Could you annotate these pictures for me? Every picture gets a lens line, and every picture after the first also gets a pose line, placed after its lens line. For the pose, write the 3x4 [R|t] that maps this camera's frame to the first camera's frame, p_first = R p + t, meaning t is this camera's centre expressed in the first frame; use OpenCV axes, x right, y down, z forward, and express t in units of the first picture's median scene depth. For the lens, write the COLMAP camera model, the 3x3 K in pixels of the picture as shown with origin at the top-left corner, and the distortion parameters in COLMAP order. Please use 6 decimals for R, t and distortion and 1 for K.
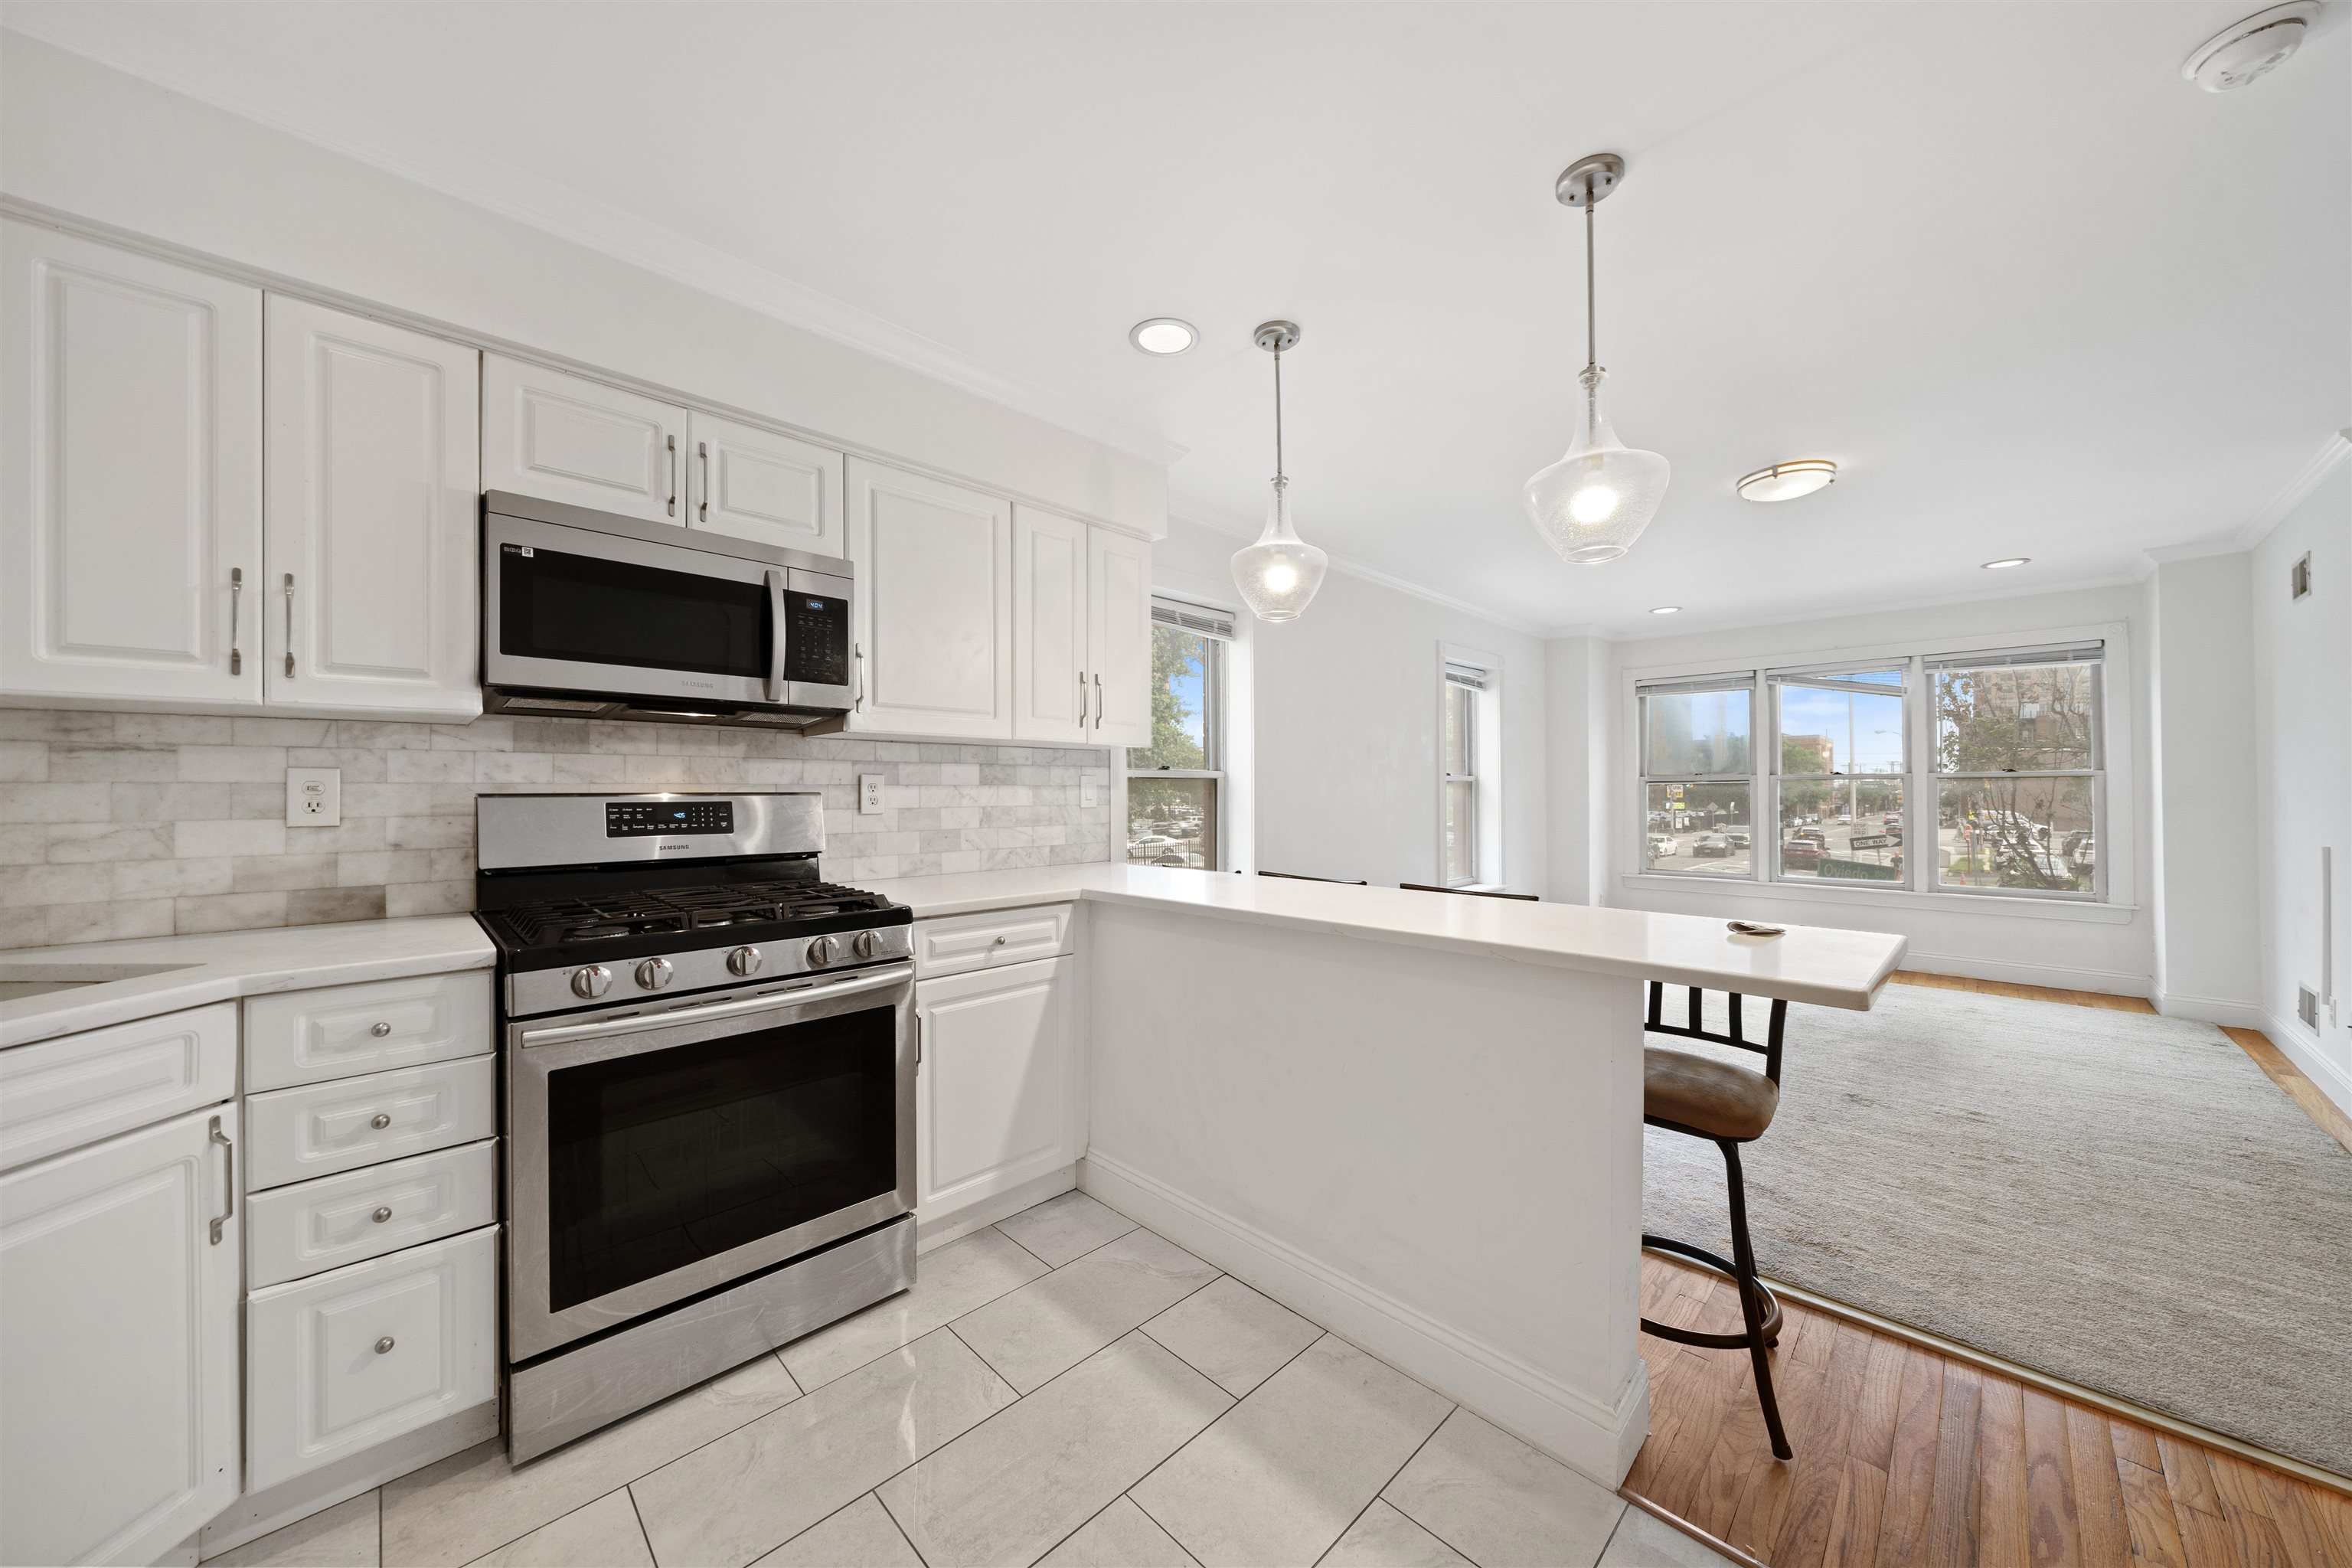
lens RADIAL K [[820.0, 0, 1172.1], [0, 820.0, 792.1], [0, 0, 1]] dist [-0.000406, -0.000037]
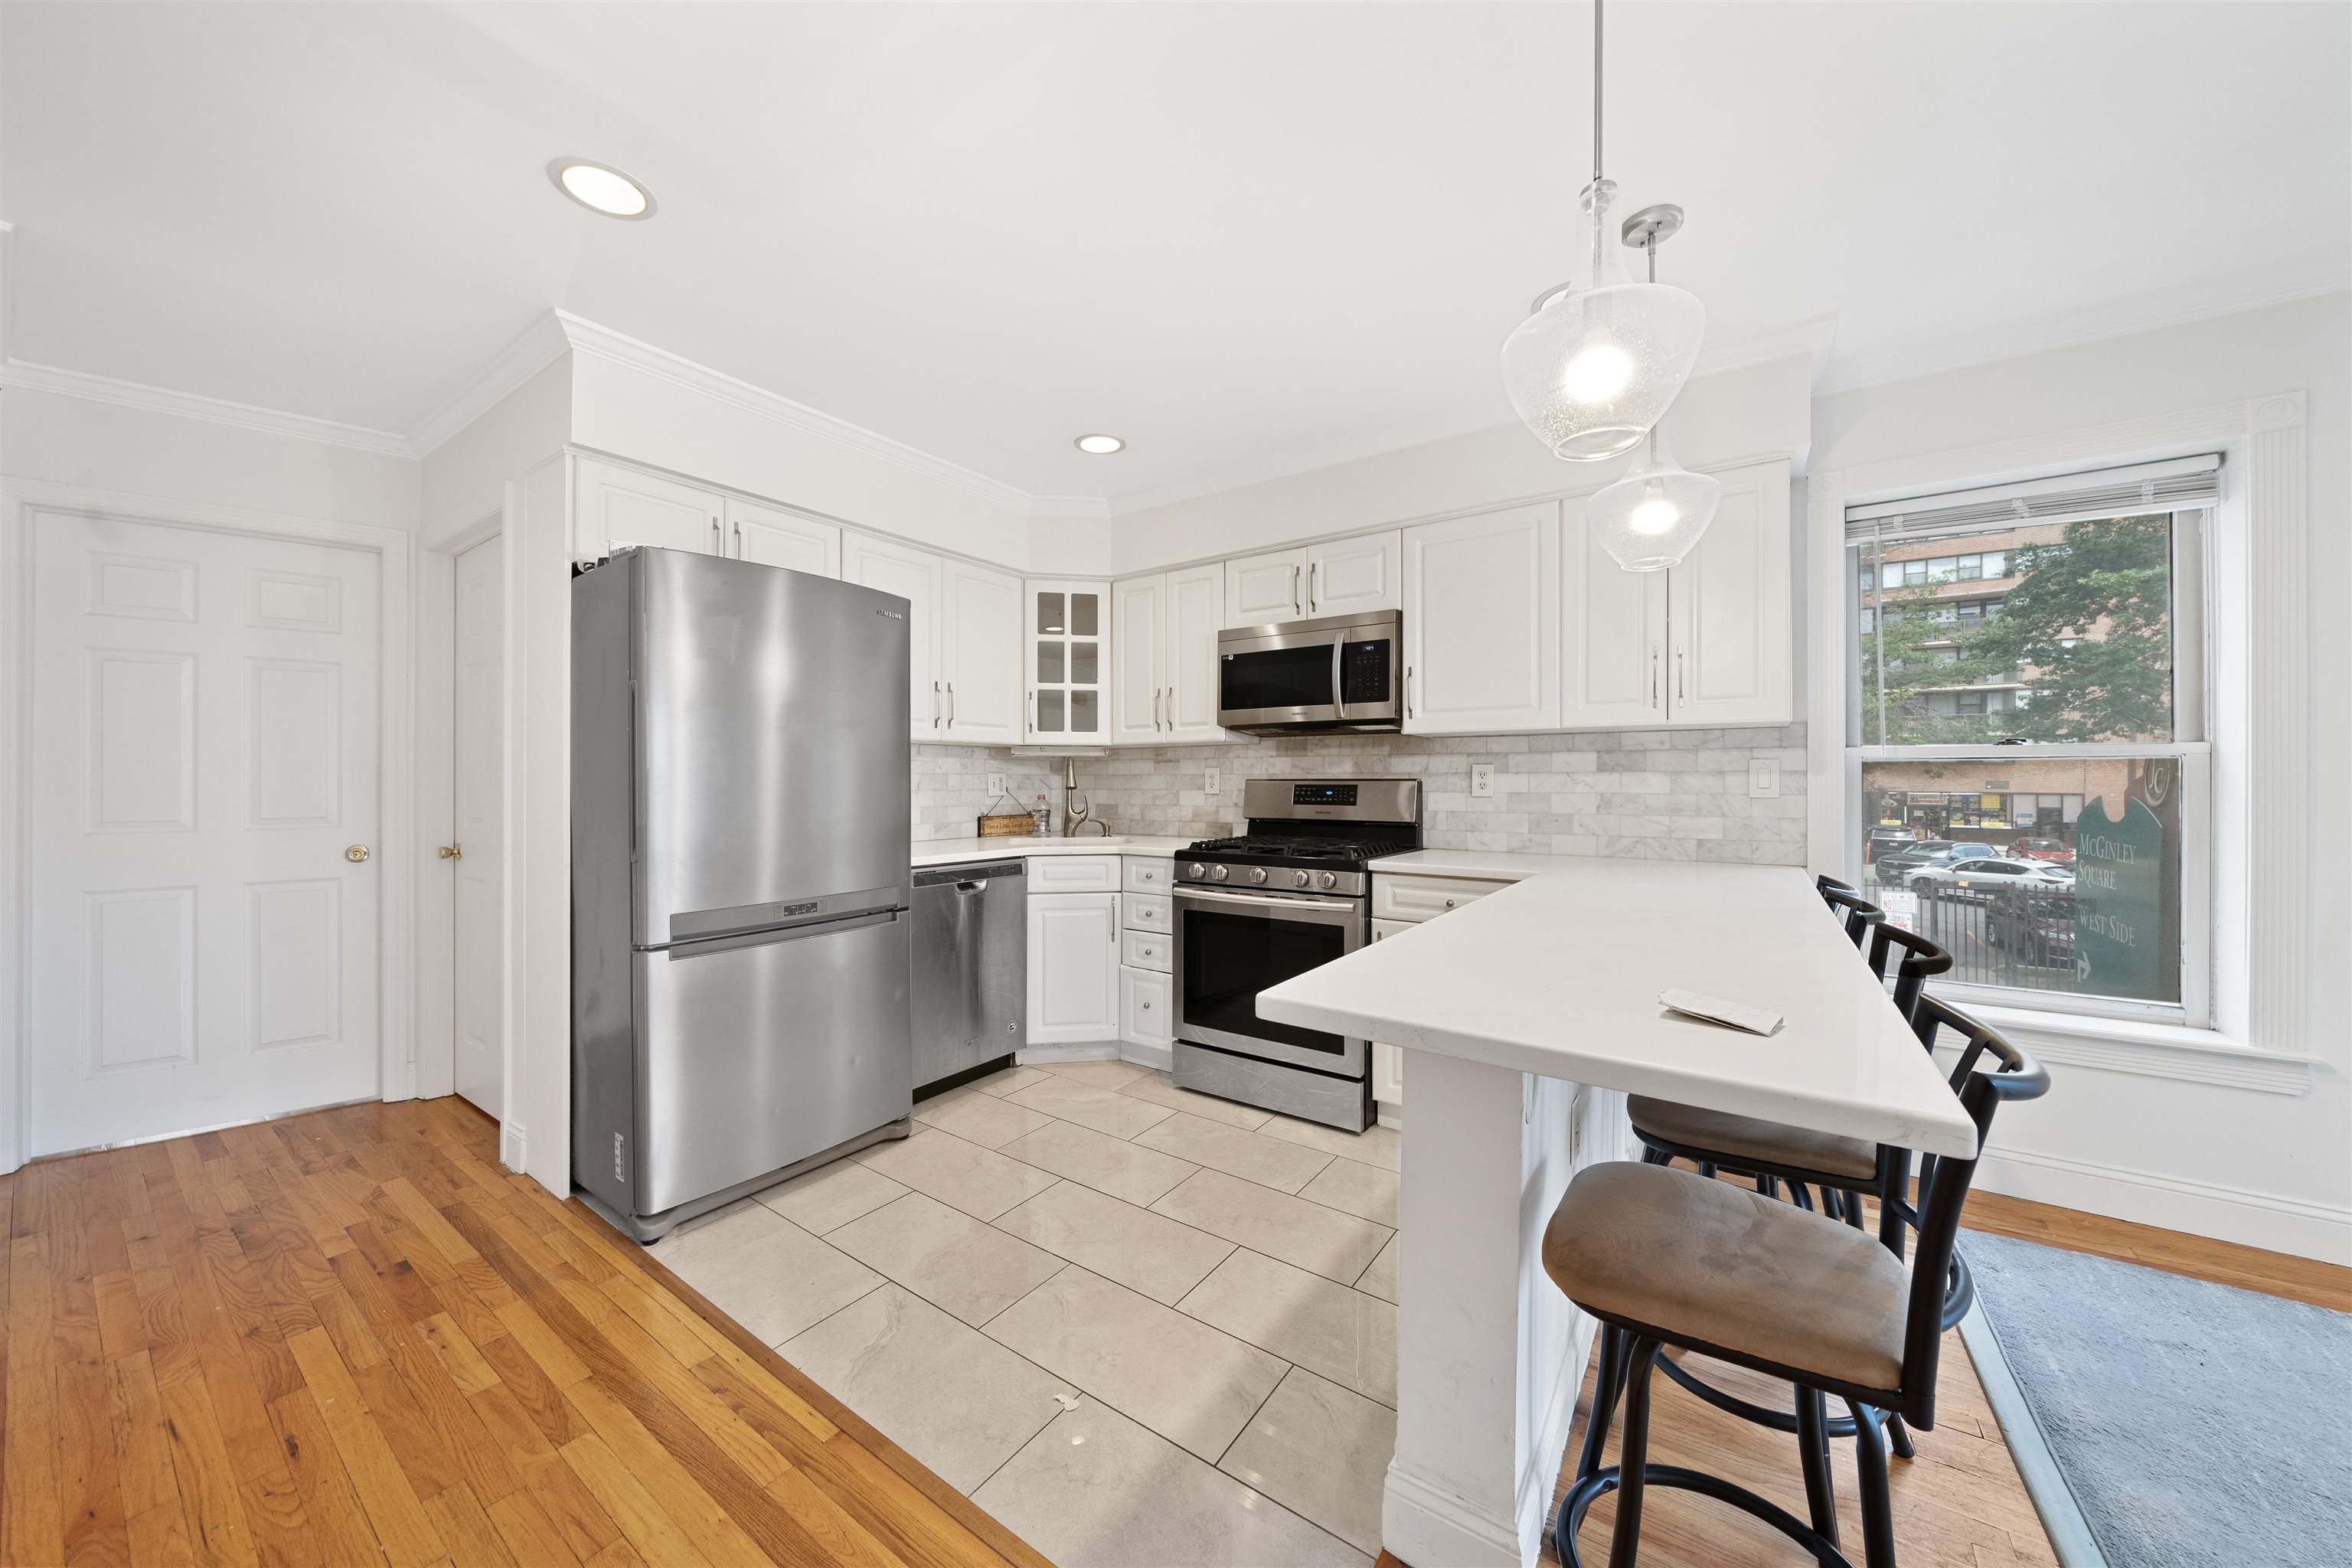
lens RADIAL K [[822.9, 0, 1163.5], [0, 822.9, 785.0], [0, 0, 1]] dist [-0.000828, -0.000016]
pose [[0.173676, 0.007584, -0.984774, 0.744613], [-0.001453, 0.999971, 0.007445, 0.000954], [0.984802, 0.000138, 0.173682, 0.321200]]
